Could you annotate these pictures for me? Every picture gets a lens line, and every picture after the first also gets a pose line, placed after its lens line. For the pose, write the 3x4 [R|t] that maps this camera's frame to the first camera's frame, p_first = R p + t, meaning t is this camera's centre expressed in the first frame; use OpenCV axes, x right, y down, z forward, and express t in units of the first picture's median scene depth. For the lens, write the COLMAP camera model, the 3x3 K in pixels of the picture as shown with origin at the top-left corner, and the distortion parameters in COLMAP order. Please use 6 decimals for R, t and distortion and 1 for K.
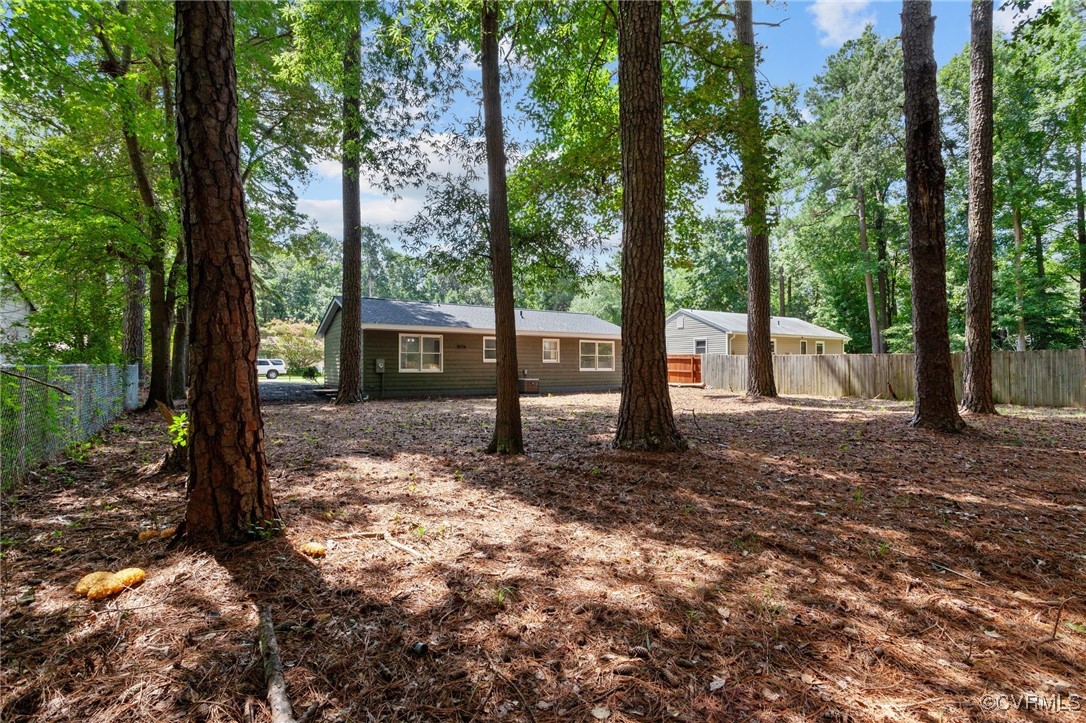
lens RADIAL K [[515.9, 0, 545.9], [0, 515.9, 365.1], [0, 0, 1]] dist [-0.002229, 0.002606]
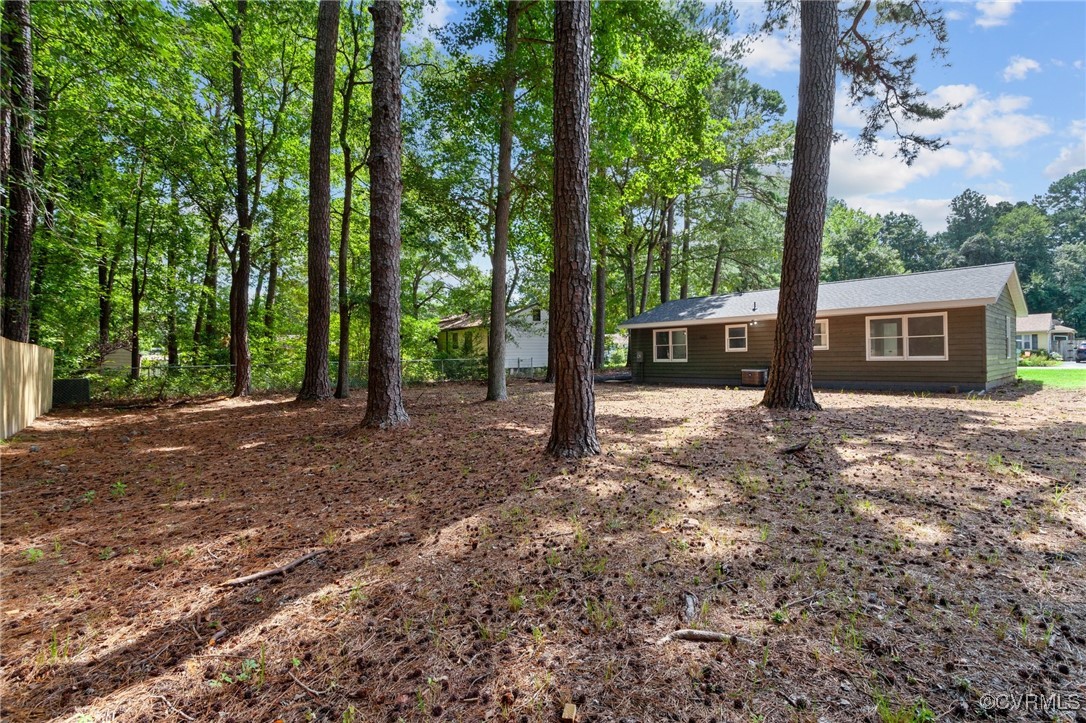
lens RADIAL K [[515.9, 0, 540.8], [0, 515.9, 359.9], [0, 0, 1]] dist [-0.002229, 0.002606]
pose [[0.140515, 0.000409, -0.990079, 0.693209], [0.017785, 0.999838, 0.002937, 0.000429], [0.989919, -0.018021, 0.140485, 0.446622]]
